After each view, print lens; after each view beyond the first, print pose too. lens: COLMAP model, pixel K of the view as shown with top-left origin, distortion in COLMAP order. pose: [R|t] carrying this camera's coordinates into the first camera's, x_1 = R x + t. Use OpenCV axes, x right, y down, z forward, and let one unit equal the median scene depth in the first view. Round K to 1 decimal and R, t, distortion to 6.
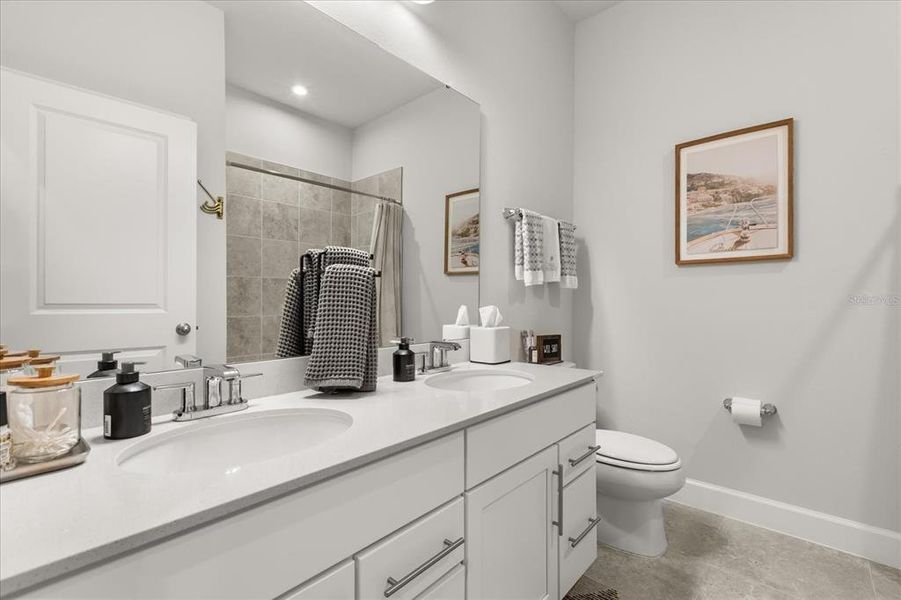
lens RADIAL K [[400.1, 0, 450.5], [0, 400.1, 300.0], [0, 0, 1]] dist [-0.000069, -0.000250]
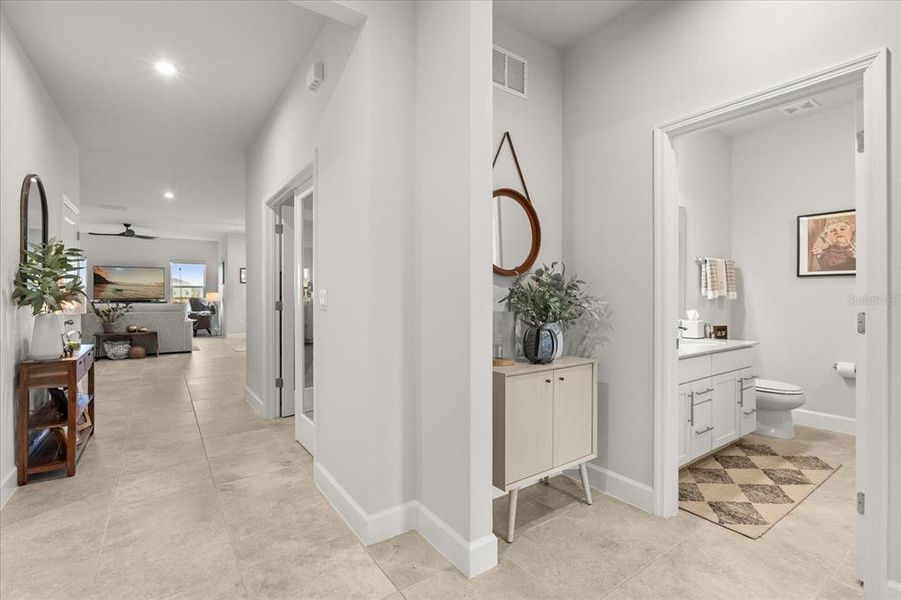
lens RADIAL K [[418.4, 0, 458.8], [0, 418.4, 293.6], [0, 0, 1]] dist [0.000469, -0.000334]
pose [[0.977718, -0.002659, -0.209905, -0.533097], [0.002078, 0.999993, -0.002989, -0.055875], [0.209911, 0.002486, 0.977717, -1.132316]]
